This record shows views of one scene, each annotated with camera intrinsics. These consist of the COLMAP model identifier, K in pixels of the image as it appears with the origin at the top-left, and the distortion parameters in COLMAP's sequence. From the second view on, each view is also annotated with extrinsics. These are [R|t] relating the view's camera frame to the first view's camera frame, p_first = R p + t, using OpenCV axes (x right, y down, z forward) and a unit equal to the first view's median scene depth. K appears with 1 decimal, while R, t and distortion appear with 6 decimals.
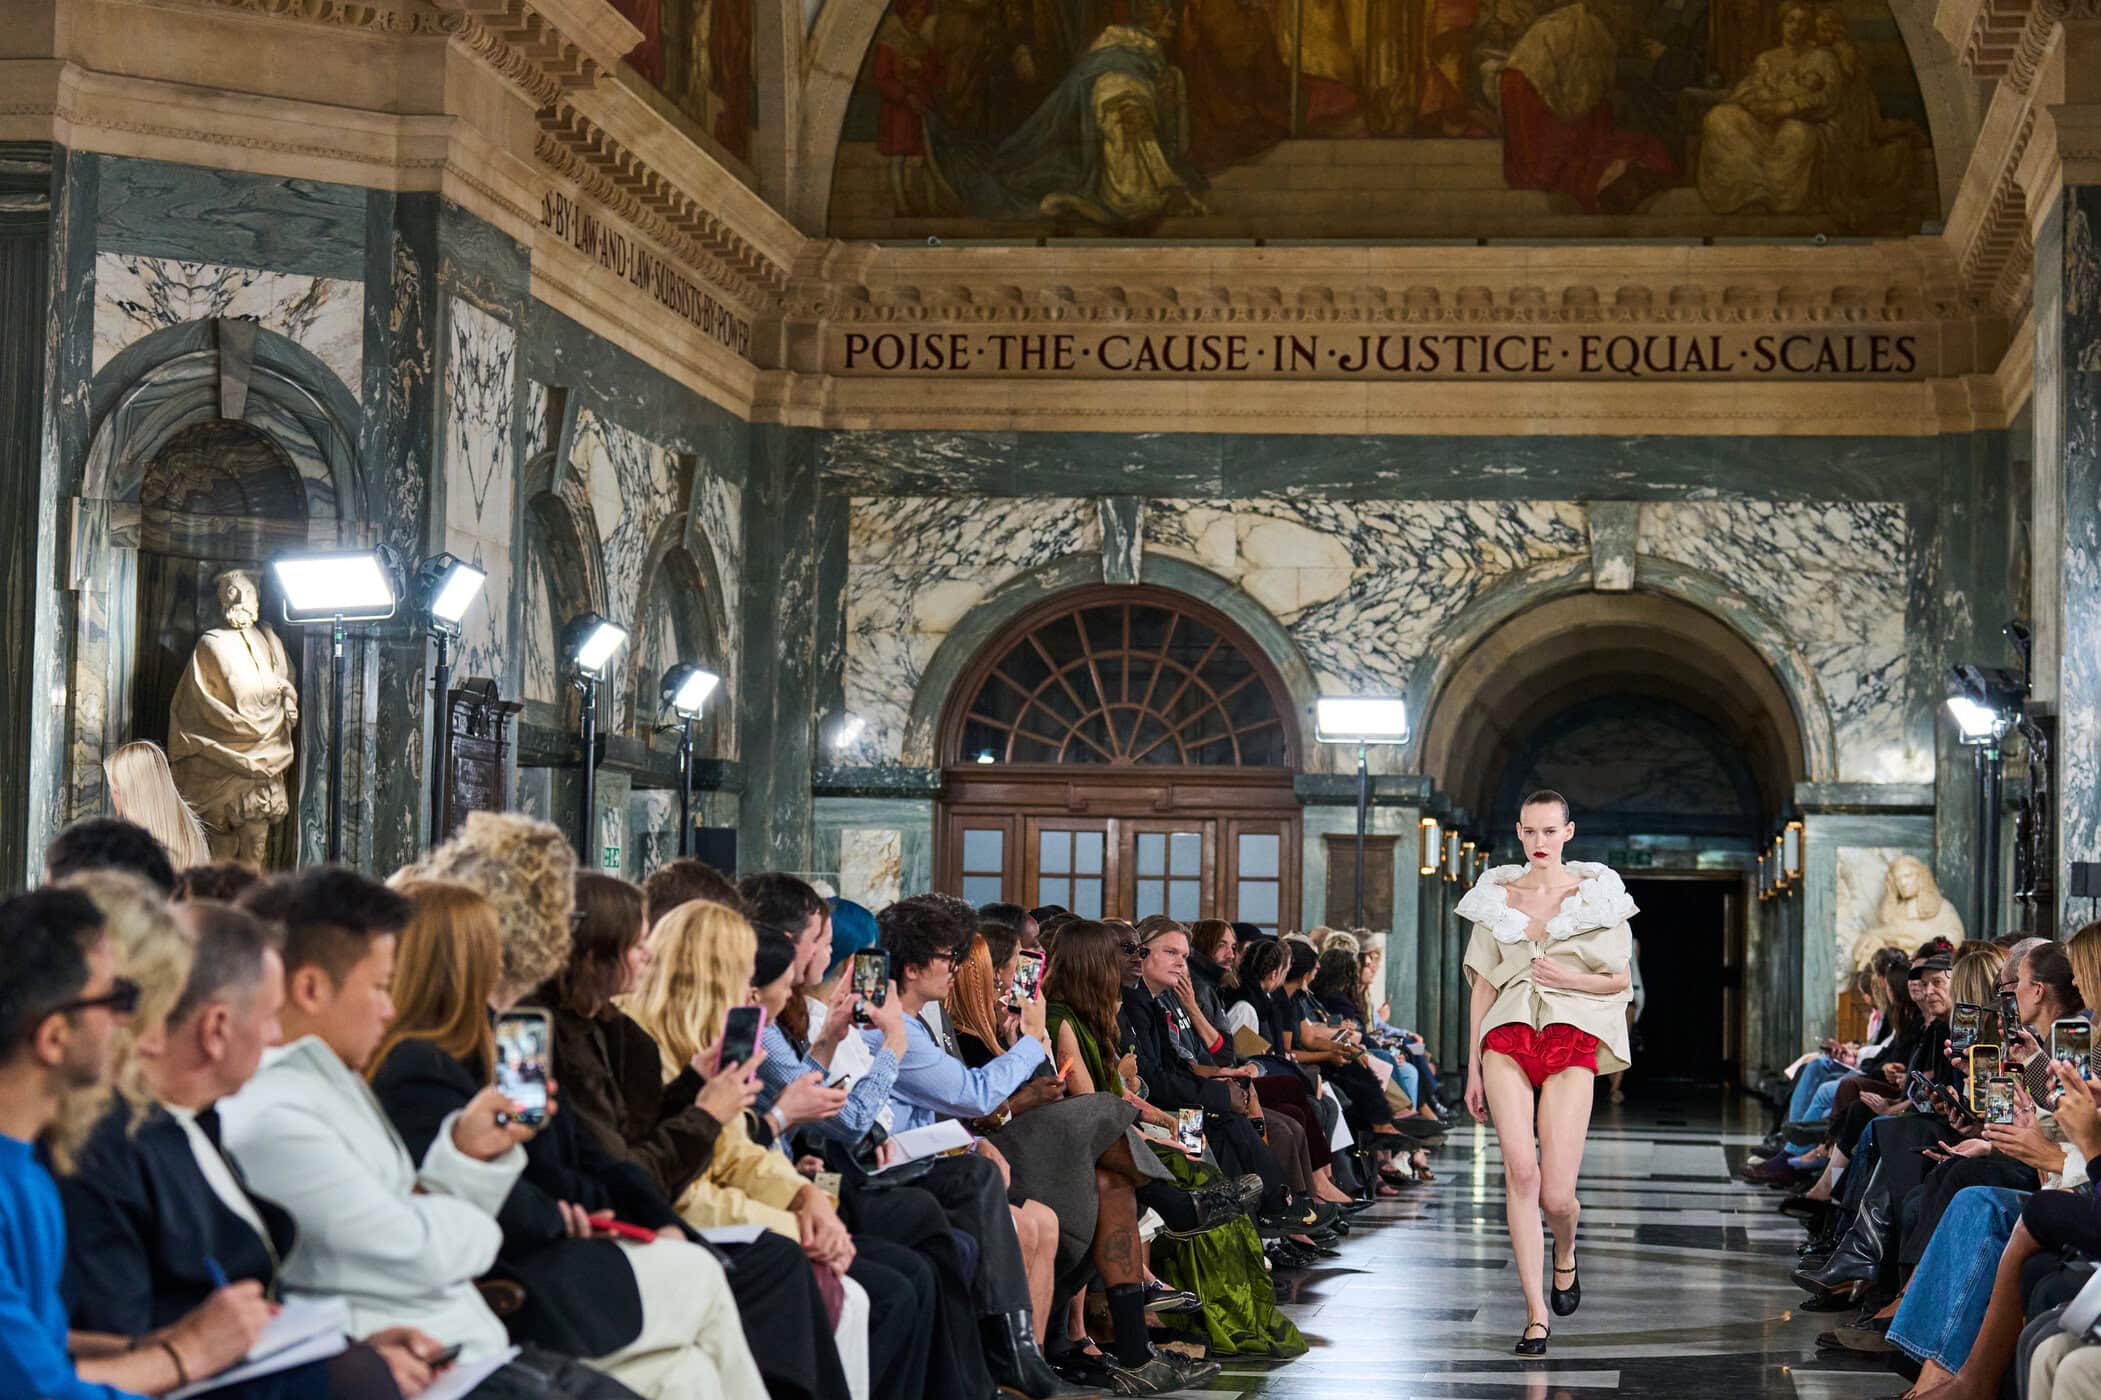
lens RADIAL K [[4457.8, 0, 1026.0], [0, 4457.8, 640.4], [0, 0, 1]] dist [0.066678, 0.000000]
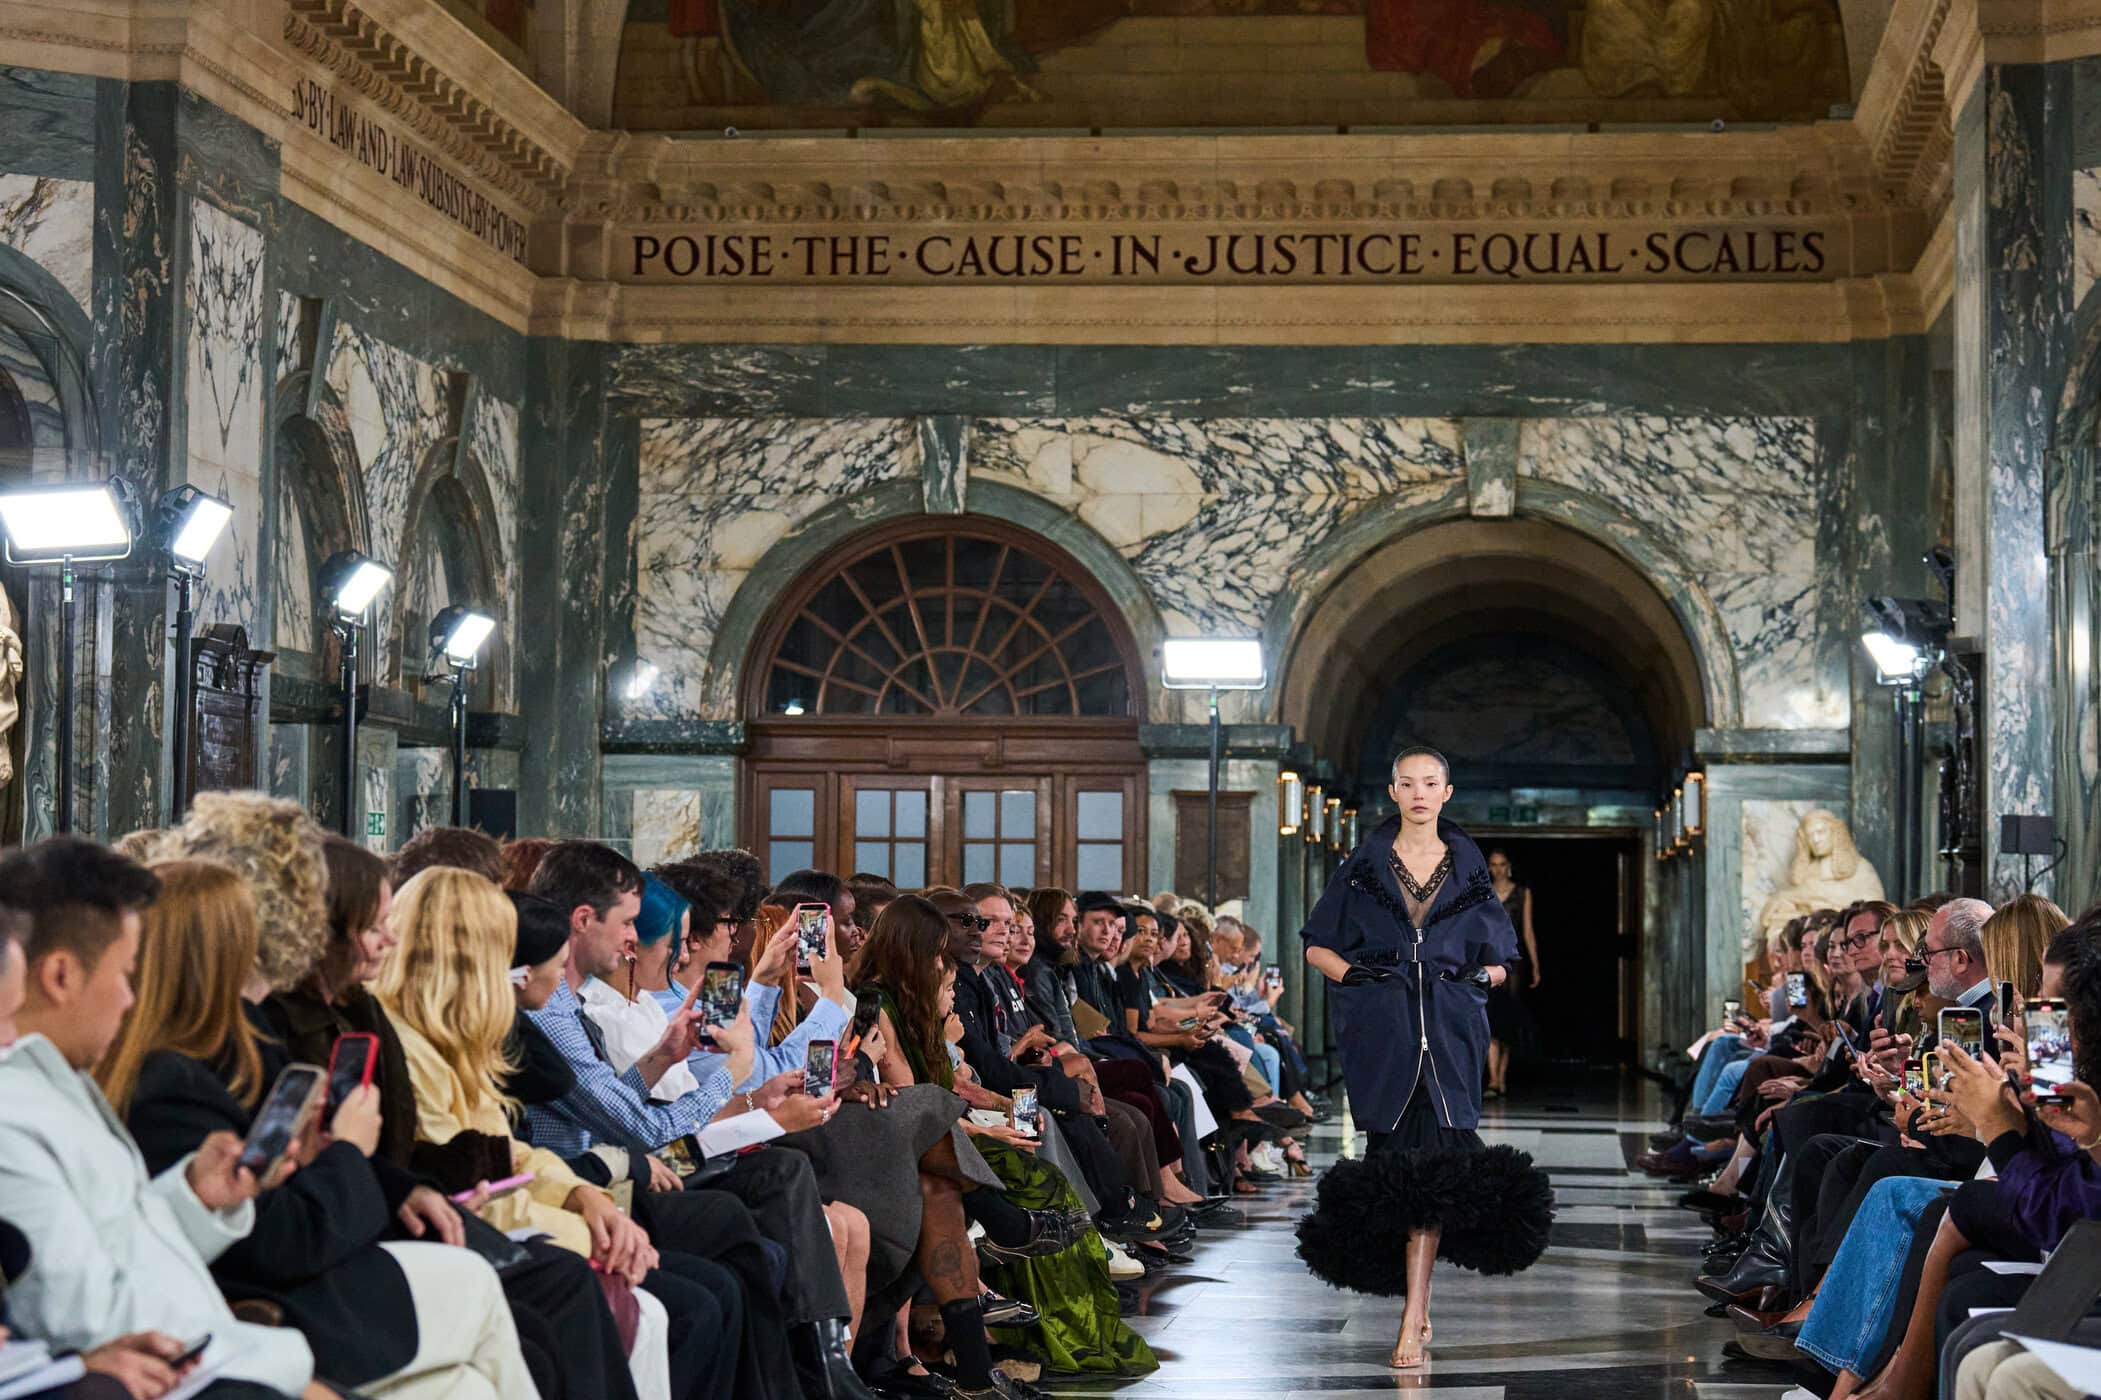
lens RADIAL K [[4457.8, 0, 1013.7], [0, 4457.8, 620.7], [0, 0, 1]] dist [0.066678, 0.000000]
pose [[0.999798, -0.007656, 0.018589, 0.018498], [0.007775, 0.999950, -0.006294, 0.014613], [-0.018540, 0.006437, 0.999807, 0.103788]]
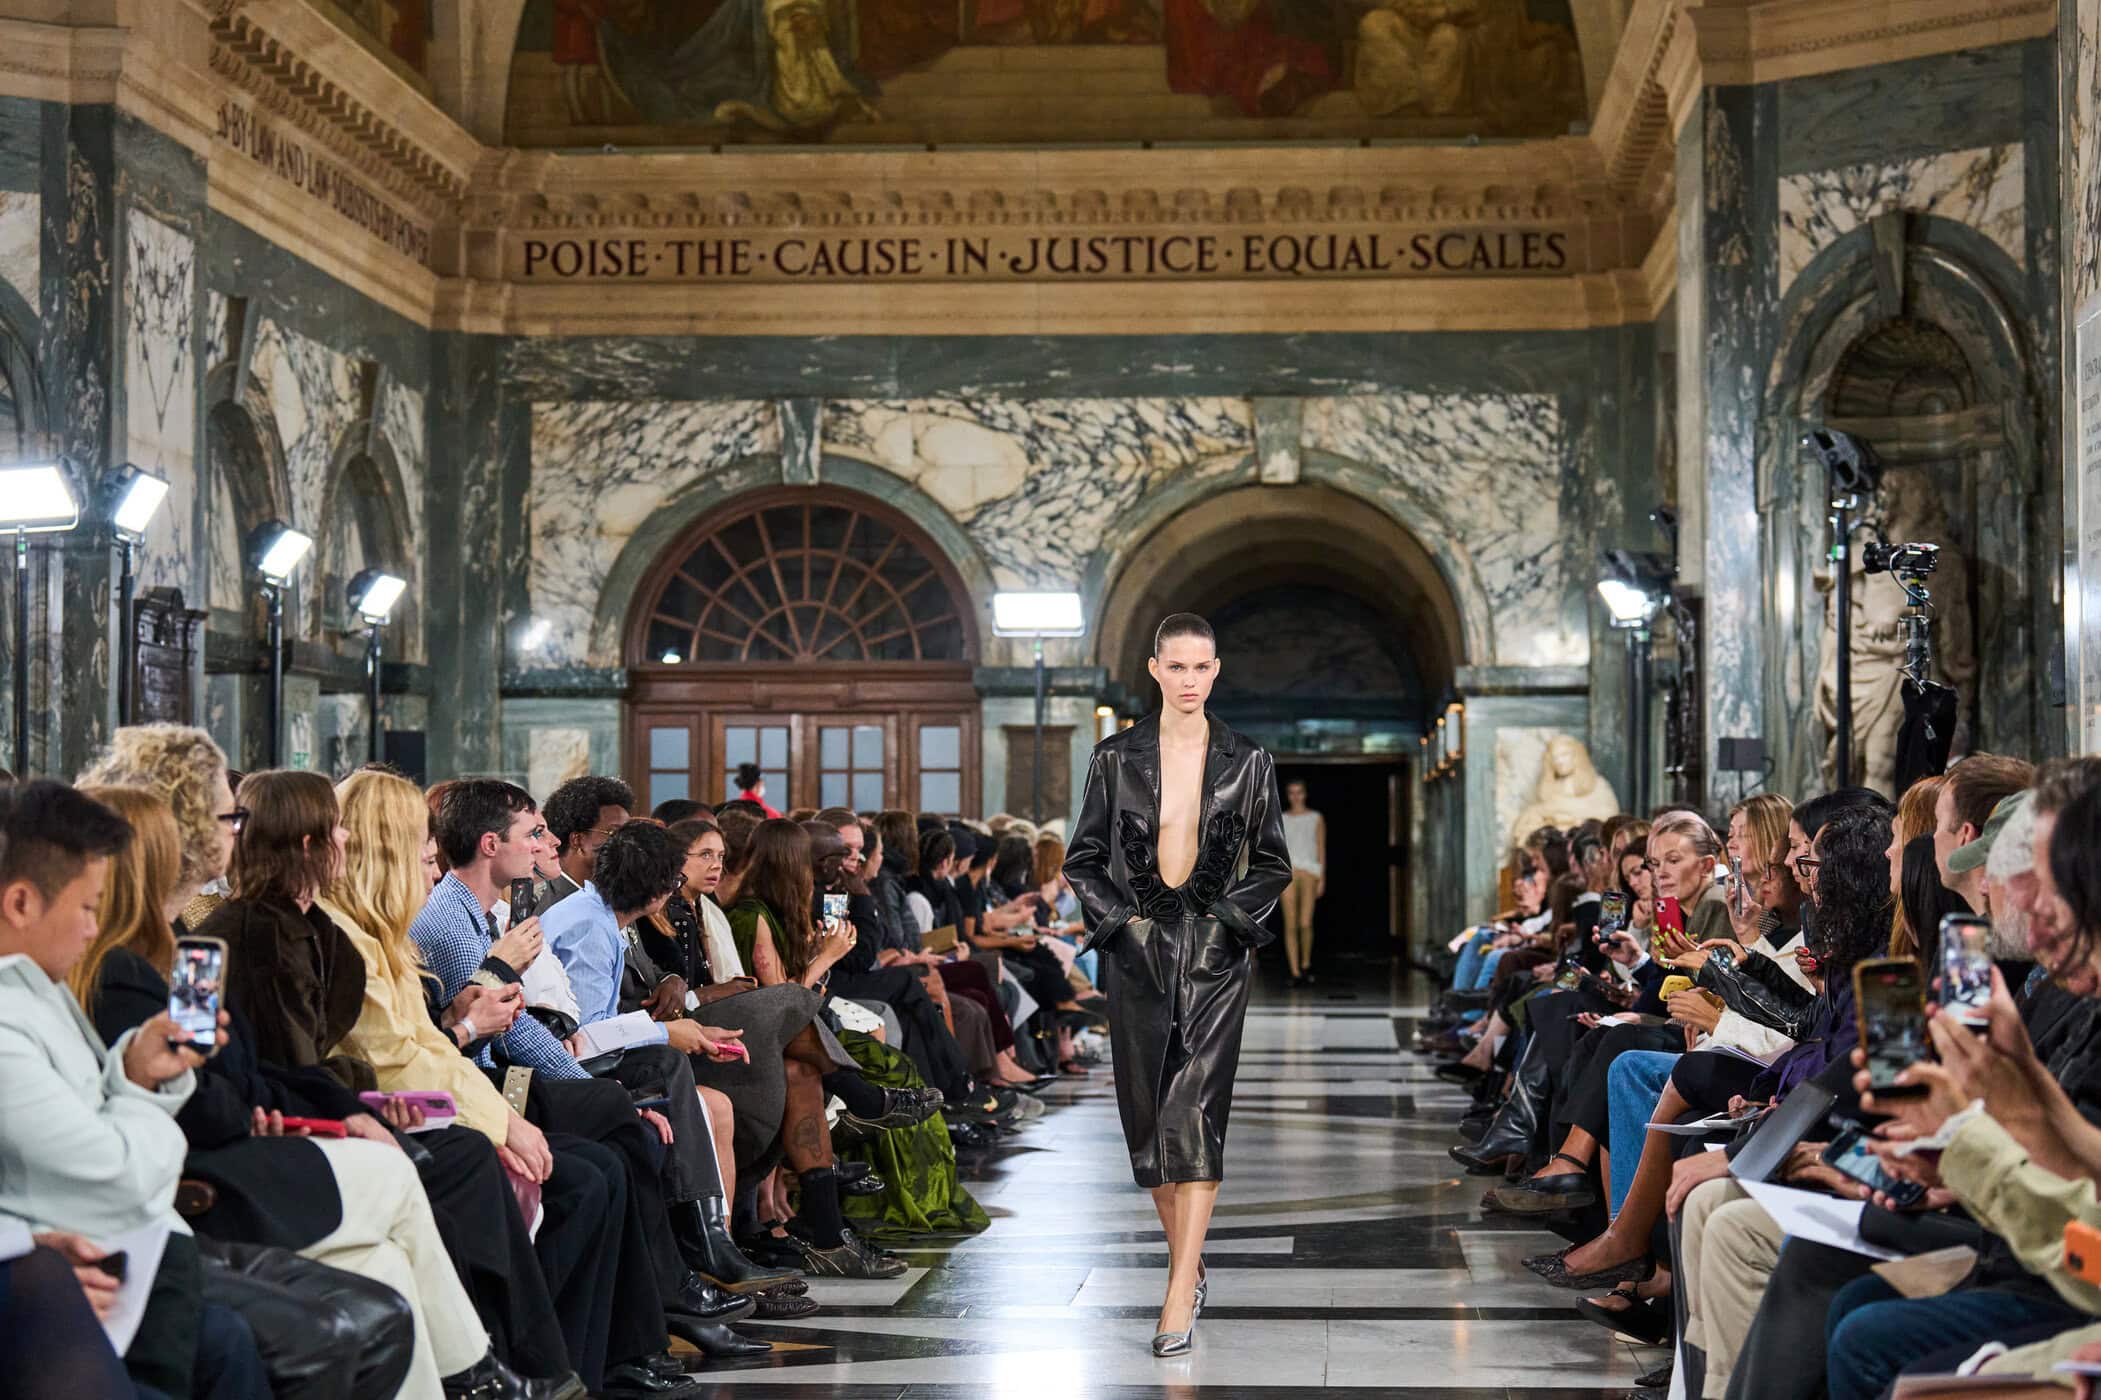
lens RADIAL K [[4457.8, 0, 1041.1], [0, 4457.8, 636.8], [0, 0, 1]] dist [0.066678, 0.000000]
pose [[0.996830, -0.017689, 0.077576, -0.003659], [0.015903, 0.999595, 0.023582, -0.000968], [-0.077962, -0.022274, 0.996708, -0.022610]]
